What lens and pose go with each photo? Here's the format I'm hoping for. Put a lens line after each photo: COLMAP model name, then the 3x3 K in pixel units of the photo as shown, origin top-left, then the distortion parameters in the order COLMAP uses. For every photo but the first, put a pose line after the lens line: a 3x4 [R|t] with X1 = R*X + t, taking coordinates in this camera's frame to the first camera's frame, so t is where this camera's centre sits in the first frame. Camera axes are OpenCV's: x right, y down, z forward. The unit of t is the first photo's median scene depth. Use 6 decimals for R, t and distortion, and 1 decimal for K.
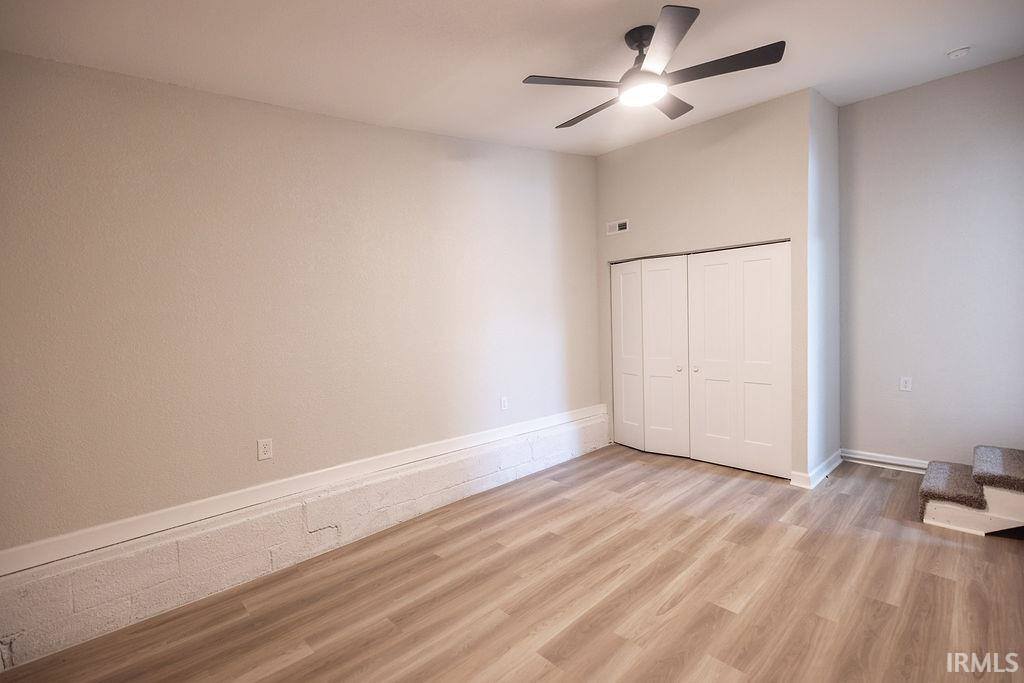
lens RADIAL K [[452.6, 0, 509.4], [0, 452.6, 344.0], [0, 0, 1]] dist [0.002696, -0.000152]
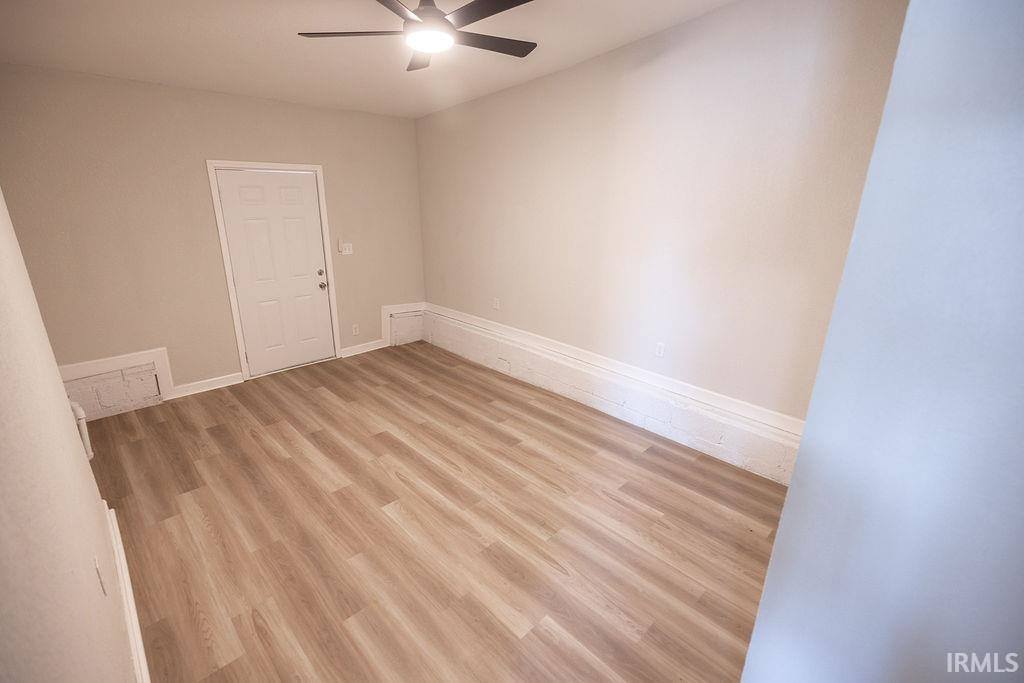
lens RADIAL K [[452.6, 0, 515.5], [0, 452.6, 341.7], [0, 0, 1]] dist [0.002696, -0.000152]
pose [[0.035312, 0.346769, -0.937286, 1.170064], [-0.074090, 0.936198, 0.343575, -0.243376], [0.996626, 0.057312, 0.058751, 0.955089]]
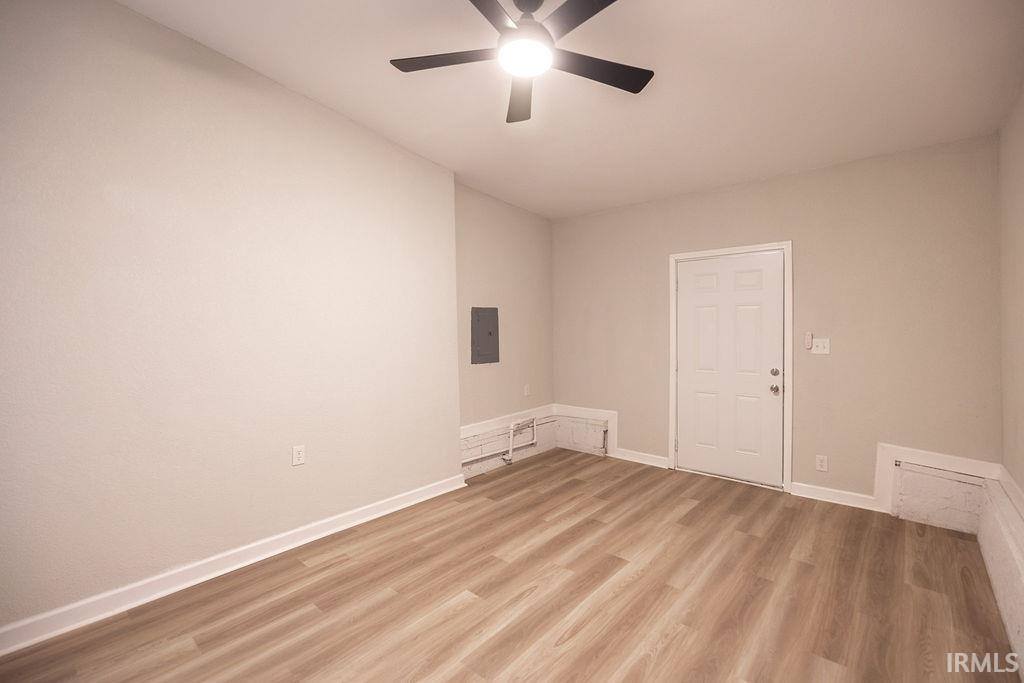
lens RADIAL K [[452.6, 0, 516.3], [0, 452.6, 342.5], [0, 0, 1]] dist [0.002696, -0.000152]
pose [[-0.993553, 0.043290, -0.104782, 0.352226], [0.033567, 0.995115, 0.092839, -0.084756], [0.108289, 0.088723, -0.990152, 1.541967]]
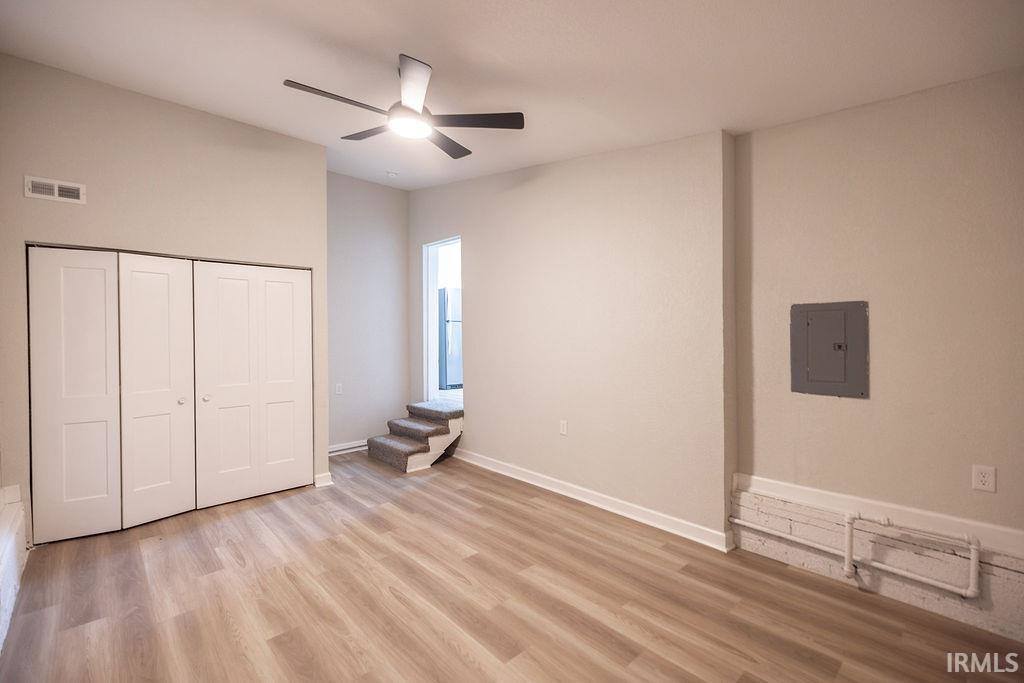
lens RADIAL K [[452.6, 0, 514.9], [0, 452.6, 335.7], [0, 0, 1]] dist [0.002696, -0.000152]
pose [[0.002806, 0.025166, 0.999679, -0.648017], [0.055005, 0.998166, -0.025283, -0.009257], [-0.998482, 0.055058, 0.001417, 0.636383]]
